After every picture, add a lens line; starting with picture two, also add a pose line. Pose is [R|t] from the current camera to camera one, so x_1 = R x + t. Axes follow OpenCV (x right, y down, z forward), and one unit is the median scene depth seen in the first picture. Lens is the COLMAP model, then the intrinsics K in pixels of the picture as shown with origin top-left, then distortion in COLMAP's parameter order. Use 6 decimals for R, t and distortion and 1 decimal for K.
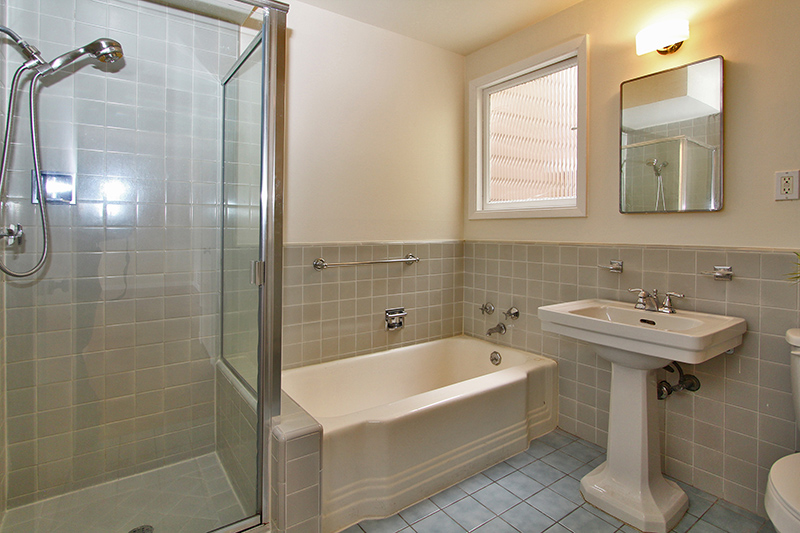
lens RADIAL K [[409.5, 0, 401.4], [0, 409.5, 234.7], [0, 0, 1]] dist [-0.000034, -0.000338]
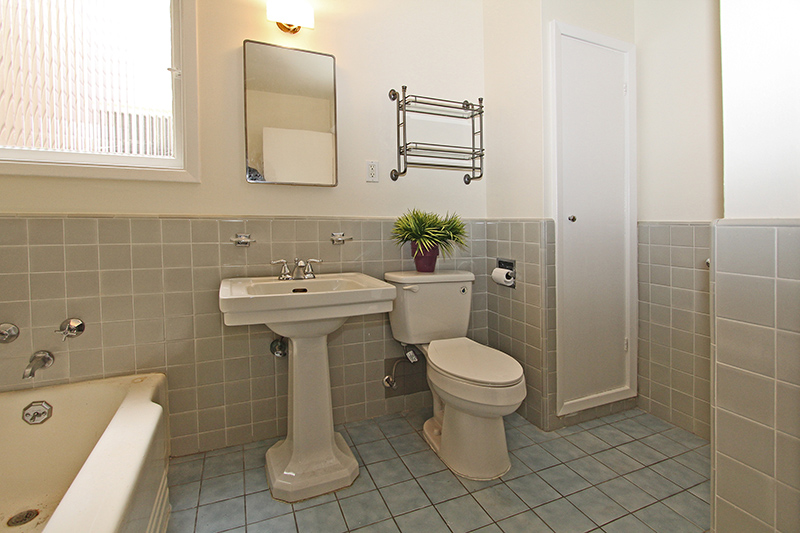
lens RADIAL K [[391.6, 0, 400.4], [0, 391.6, 224.8], [0, 0, 1]] dist [-0.001634, -0.000065]
pose [[0.217054, -0.014046, 0.976058, -0.263236], [-0.001354, 0.999891, 0.014690, 0.031641], [-0.976159, -0.004510, 0.217012, 0.493516]]
